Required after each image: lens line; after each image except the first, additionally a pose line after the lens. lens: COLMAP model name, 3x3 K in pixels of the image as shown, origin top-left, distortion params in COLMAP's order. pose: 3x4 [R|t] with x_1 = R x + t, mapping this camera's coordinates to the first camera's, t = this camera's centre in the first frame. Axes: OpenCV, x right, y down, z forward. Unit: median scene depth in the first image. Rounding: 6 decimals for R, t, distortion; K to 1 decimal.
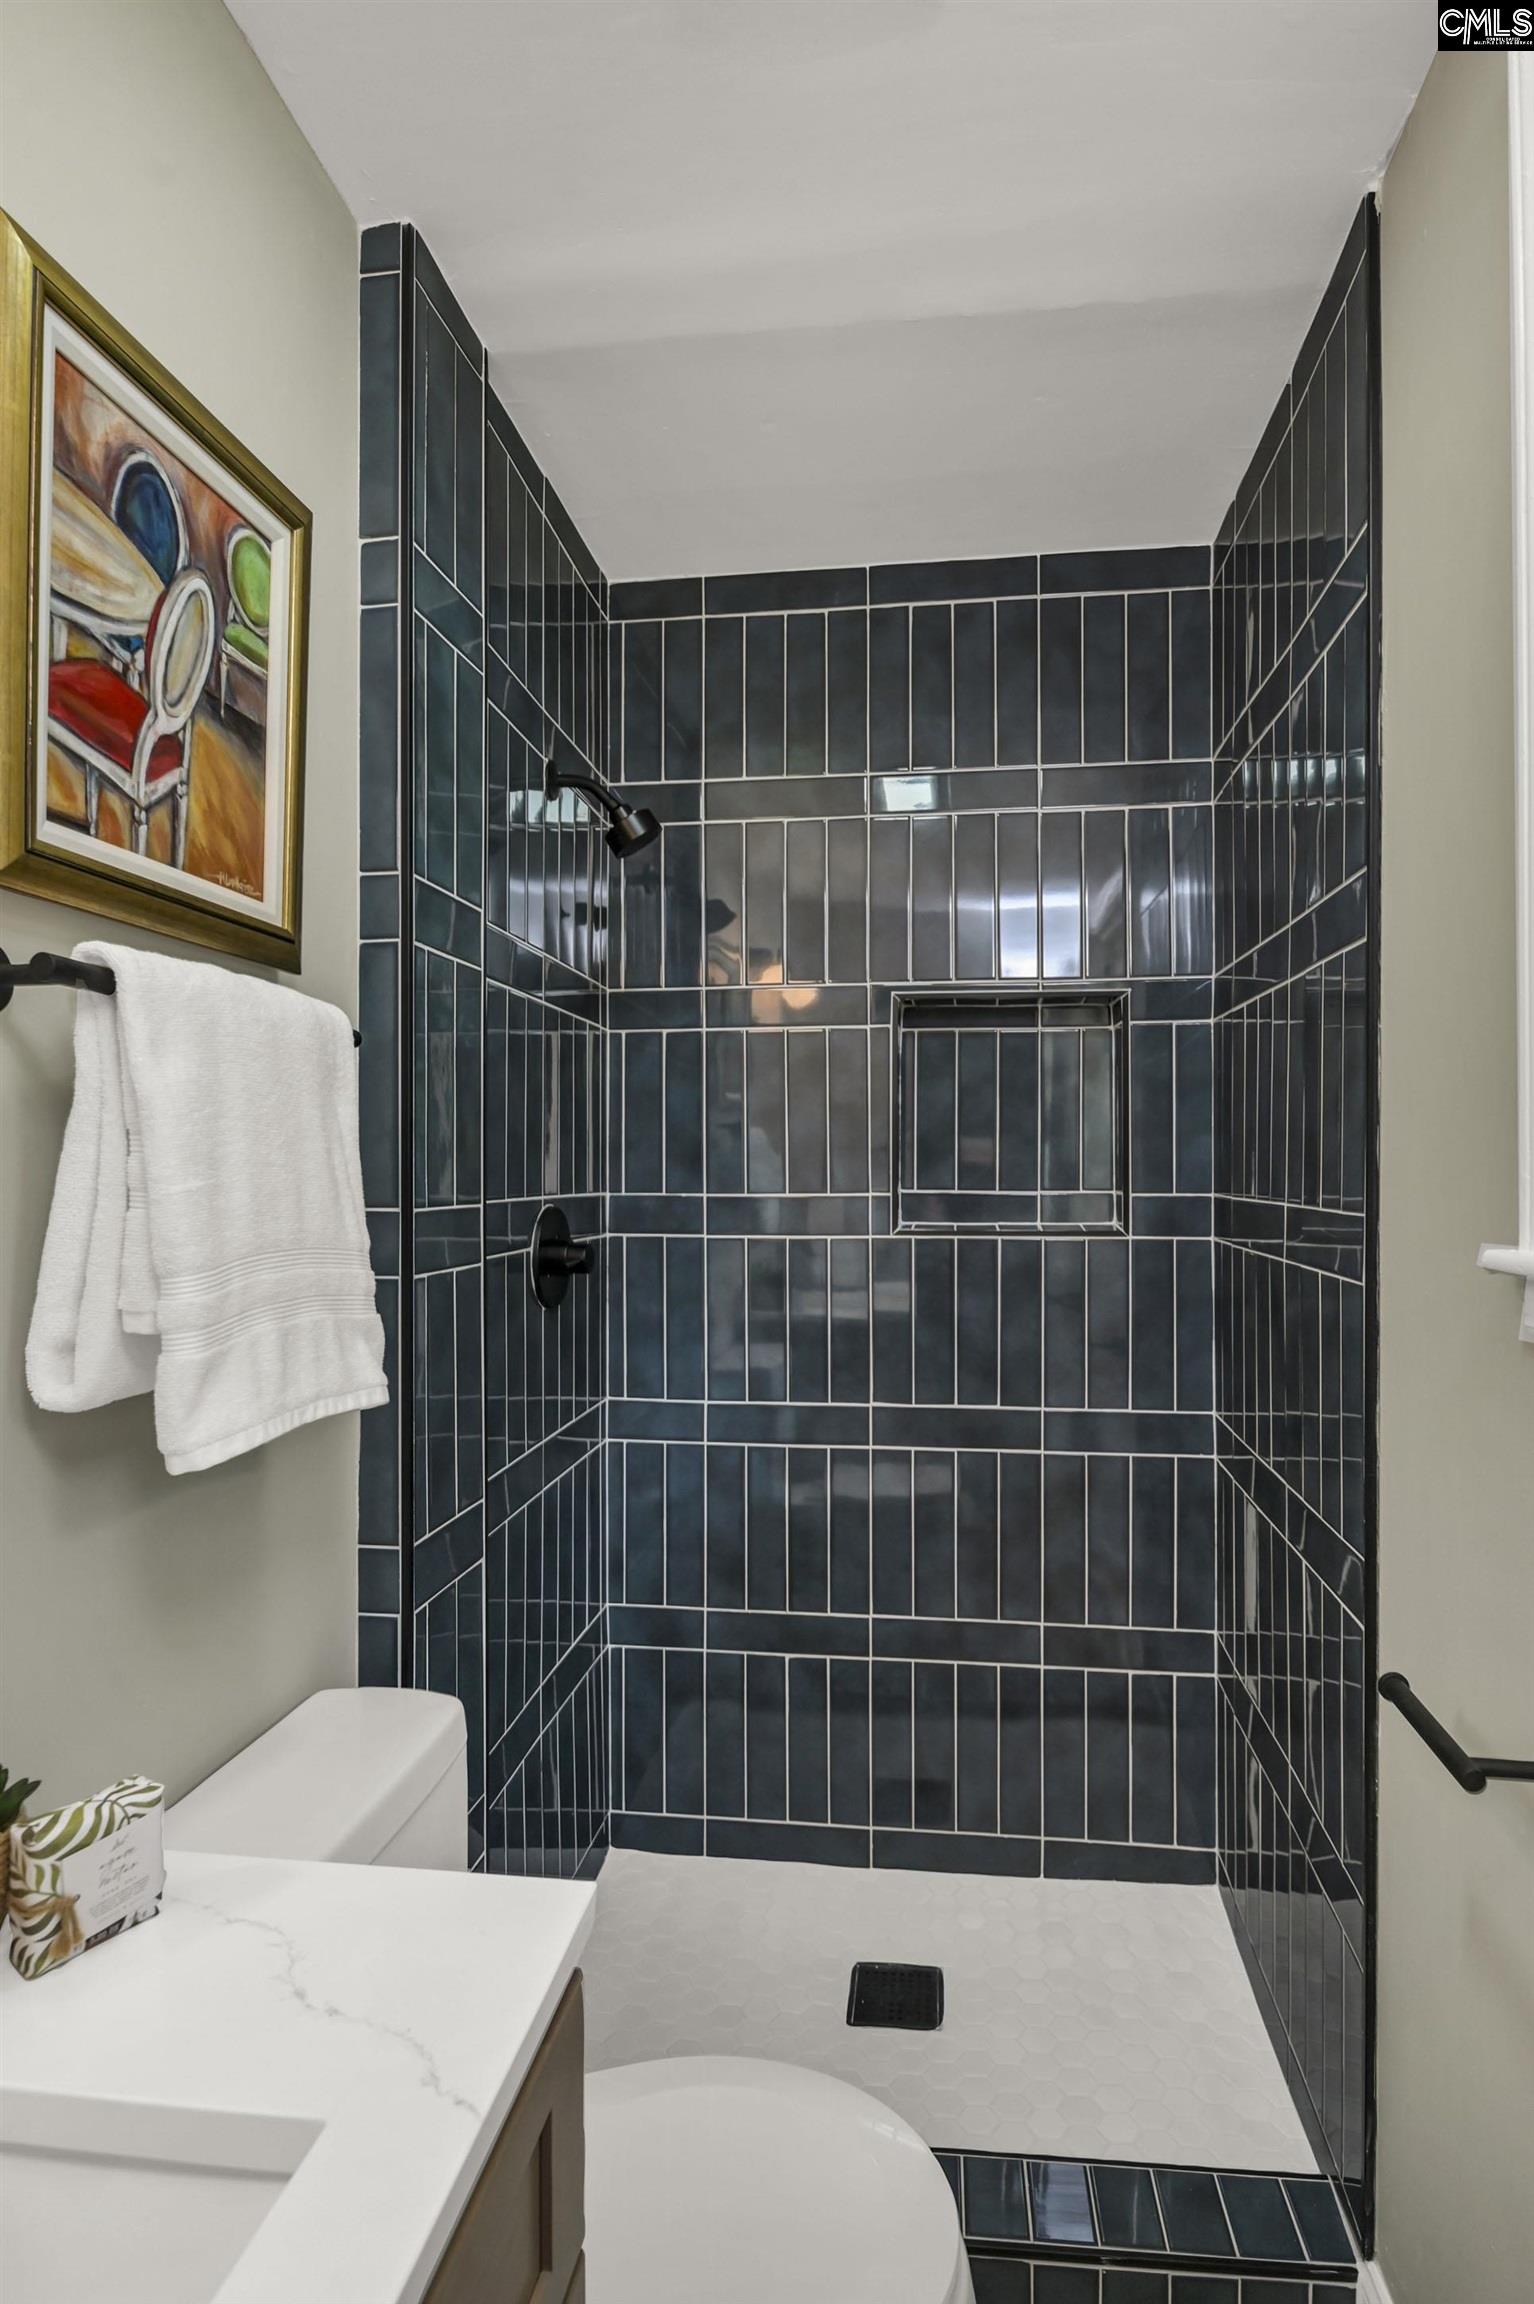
lens RADIAL K [[1174.8, 0, 771.7], [0, 1174.8, 1158.0], [0, 0, 1]] dist [0.004091, -0.011997]
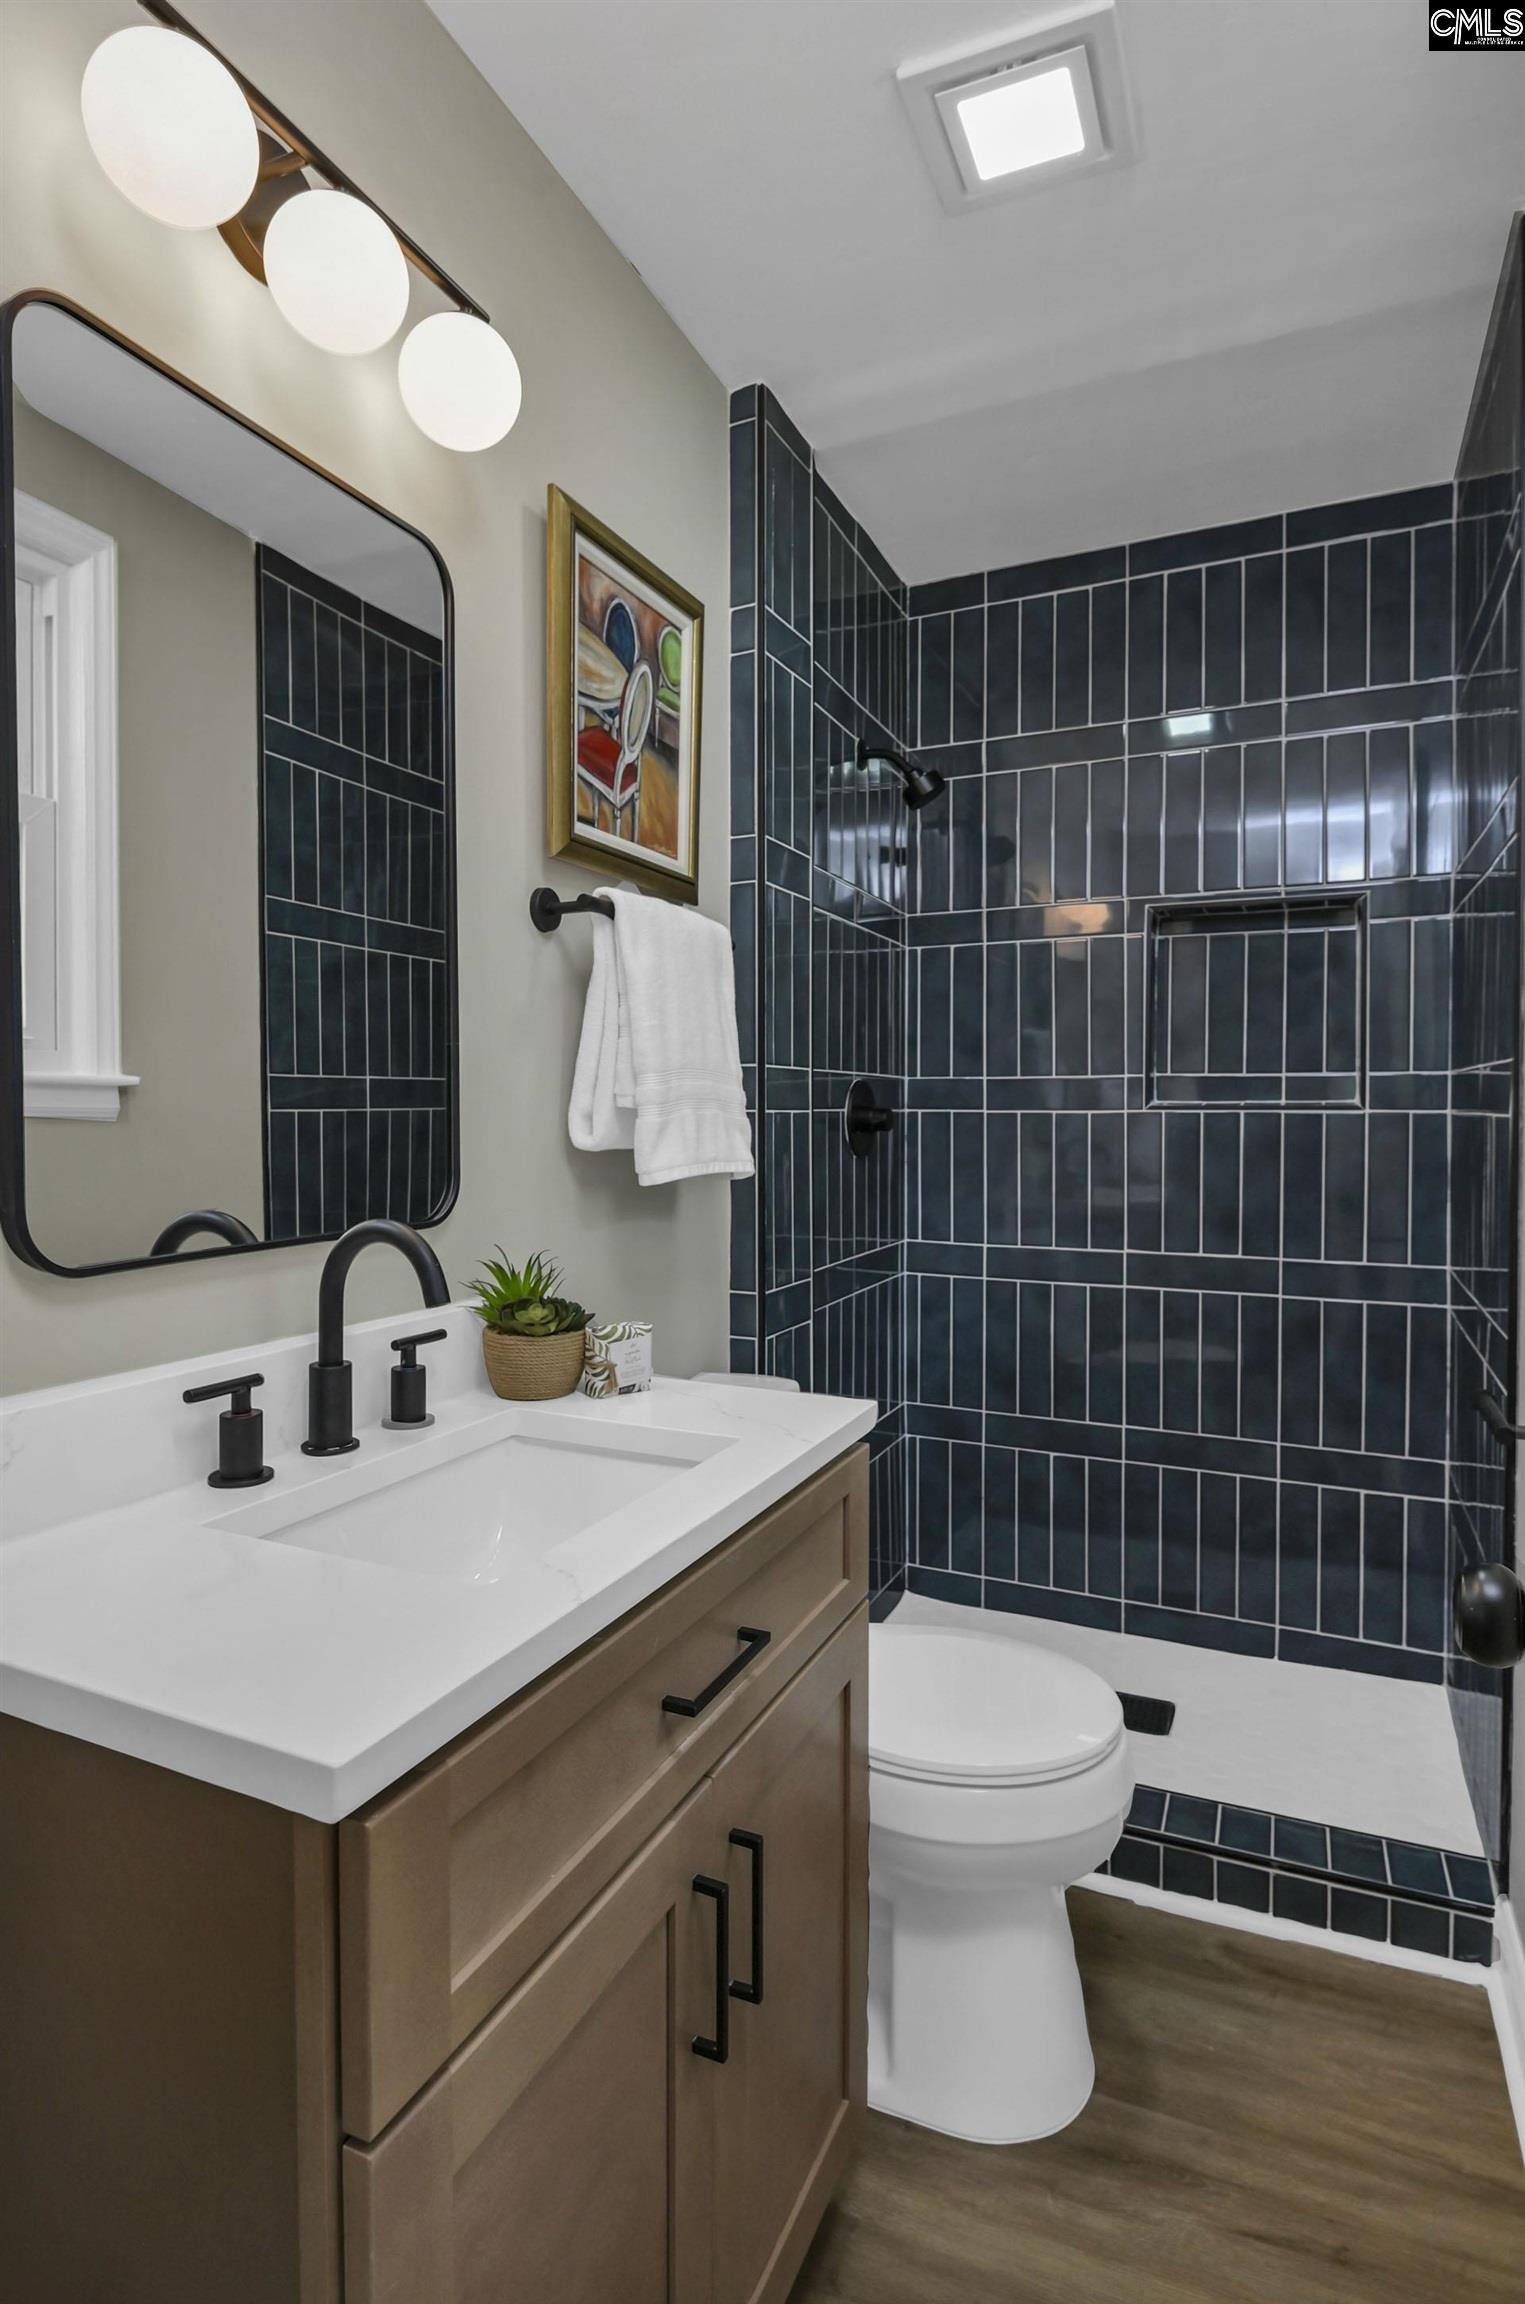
lens RADIAL K [[1172.8, 0, 721.4], [0, 1172.8, 1126.8], [0, 0, 1]] dist [0.000865, -0.002163]
pose [[0.951651, 0.005942, -0.307122, 0.124751], [0.000763, 0.999764, 0.021709, 0.119585], [0.307179, -0.020893, 0.951422, -0.551816]]
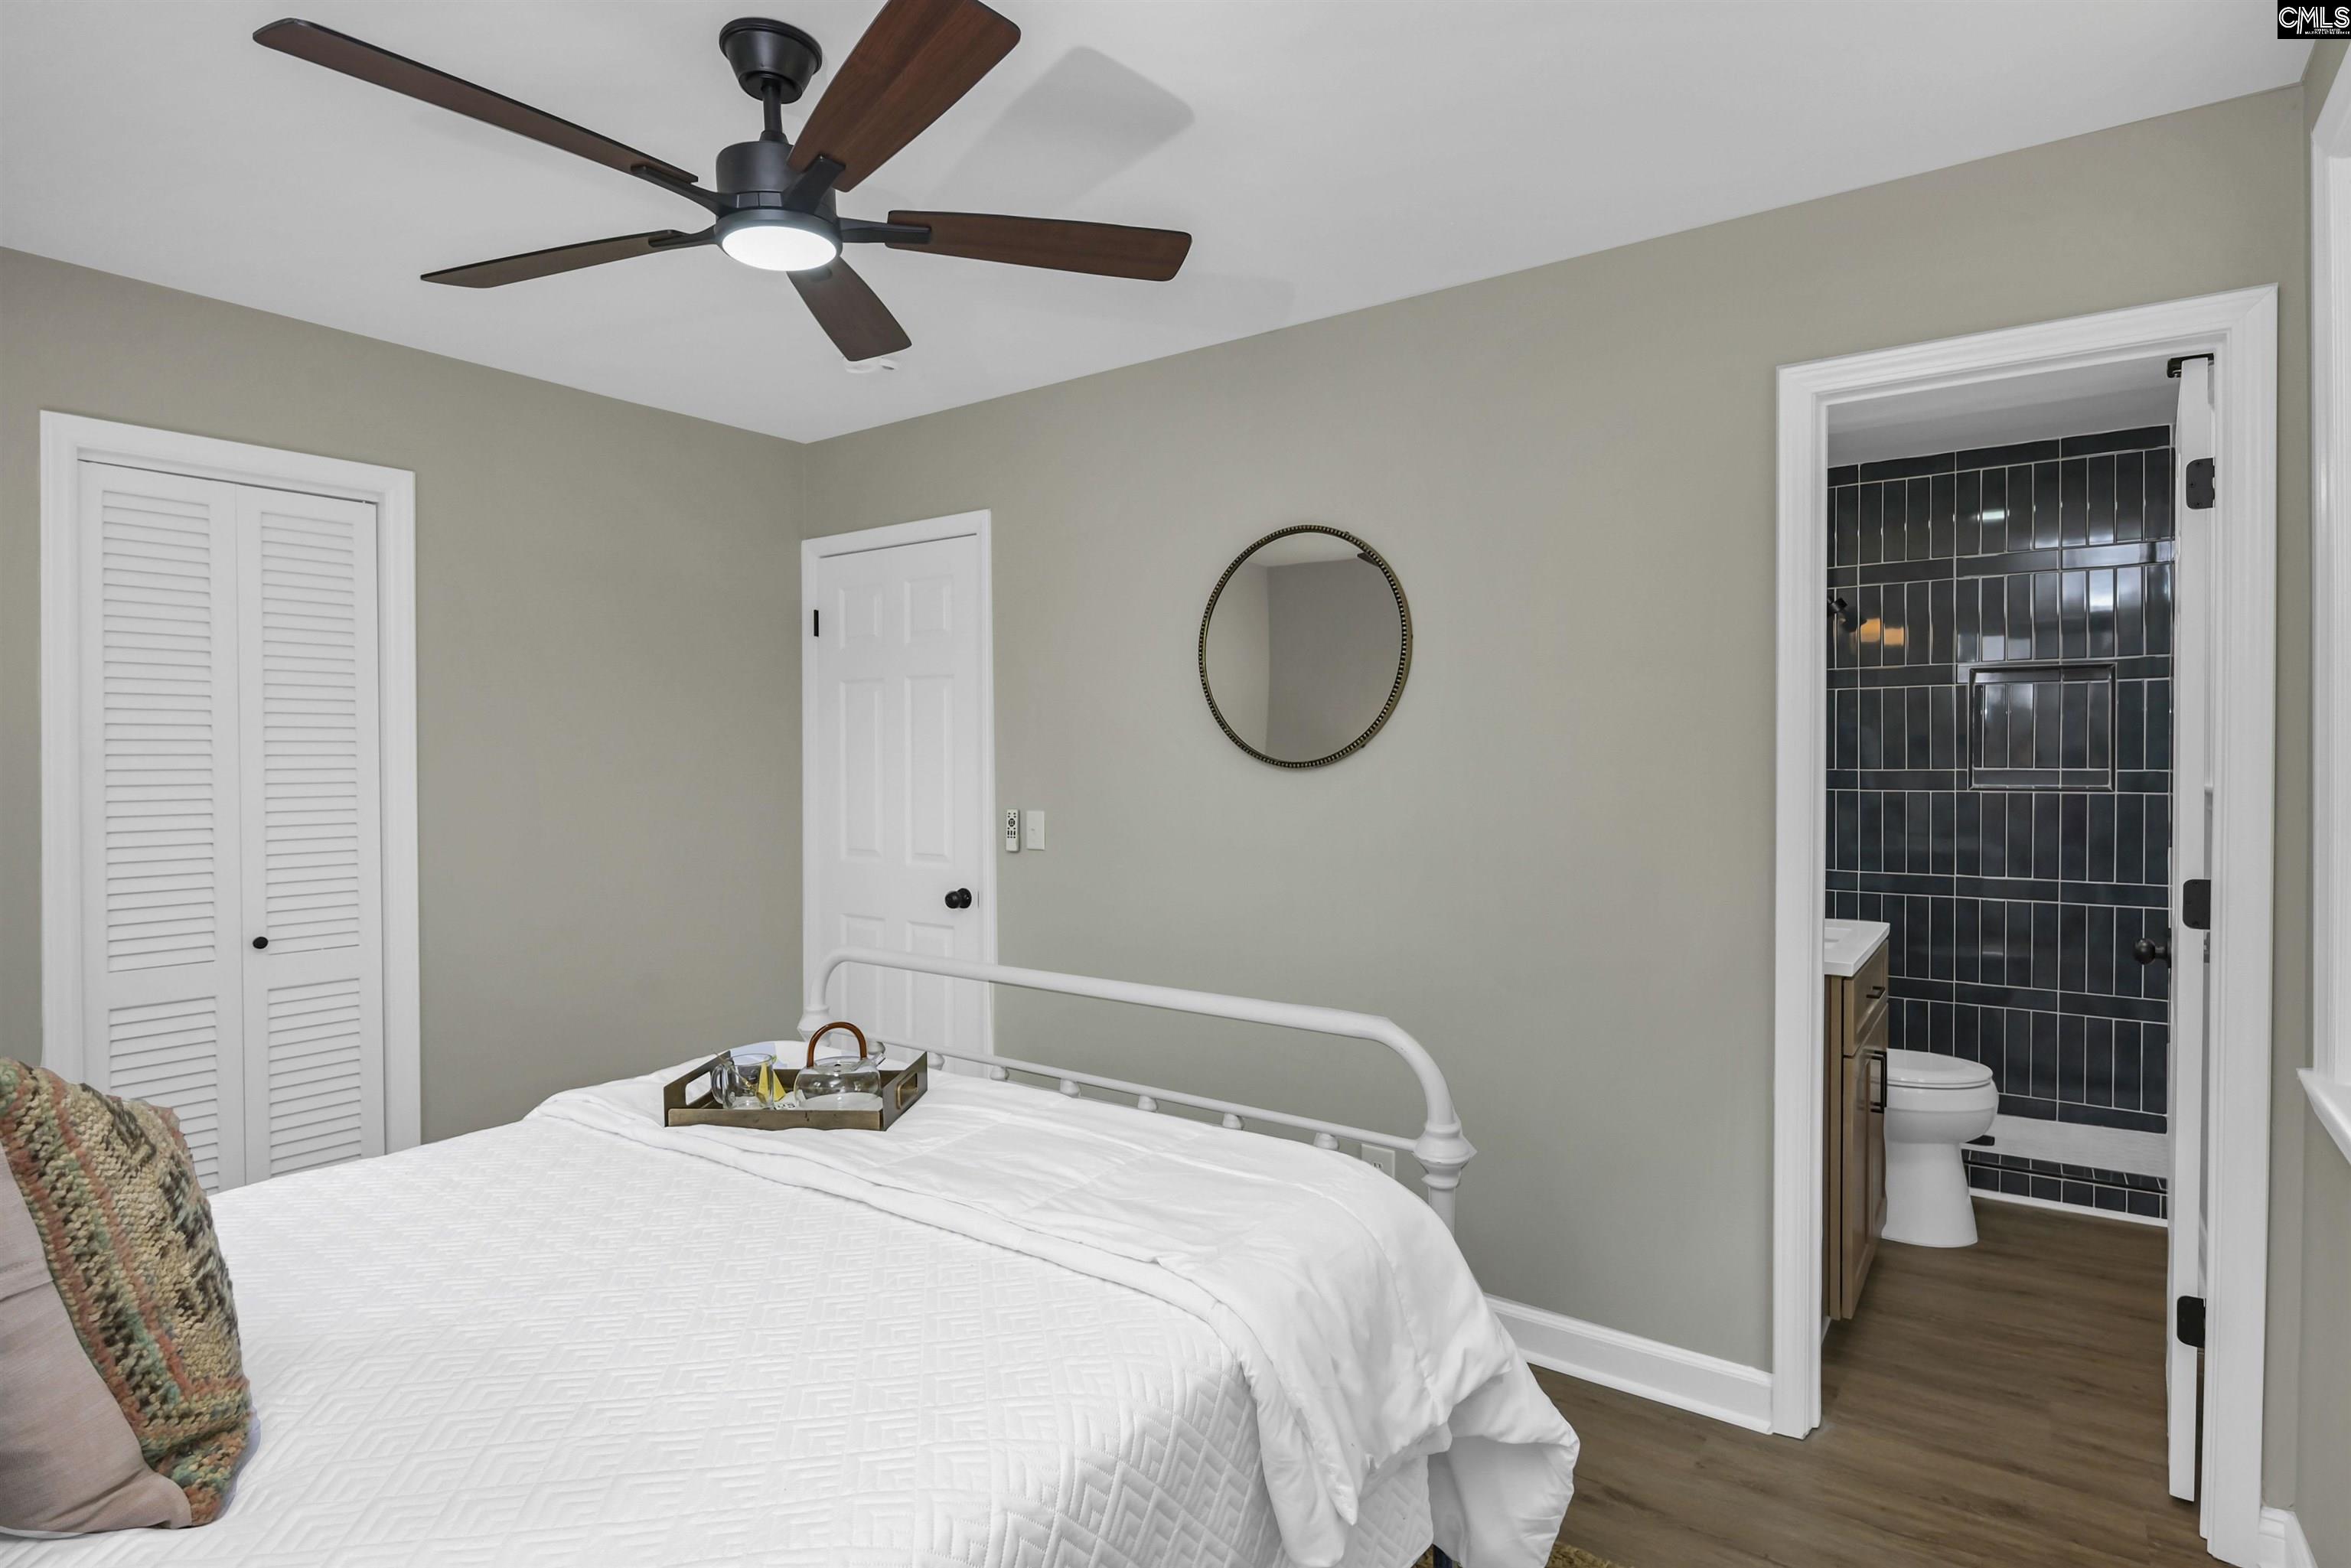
lens RADIAL K [[1192.8, 0, 1179.0], [0, 1192.8, 771.8], [0, 0, 1]] dist [-0.009065, -0.000807]
pose [[0.885463, 0.003104, -0.464700, -0.304865], [0.005467, 0.999839, 0.017096, -0.015068], [0.464678, -0.017678, 0.885303, -2.912513]]
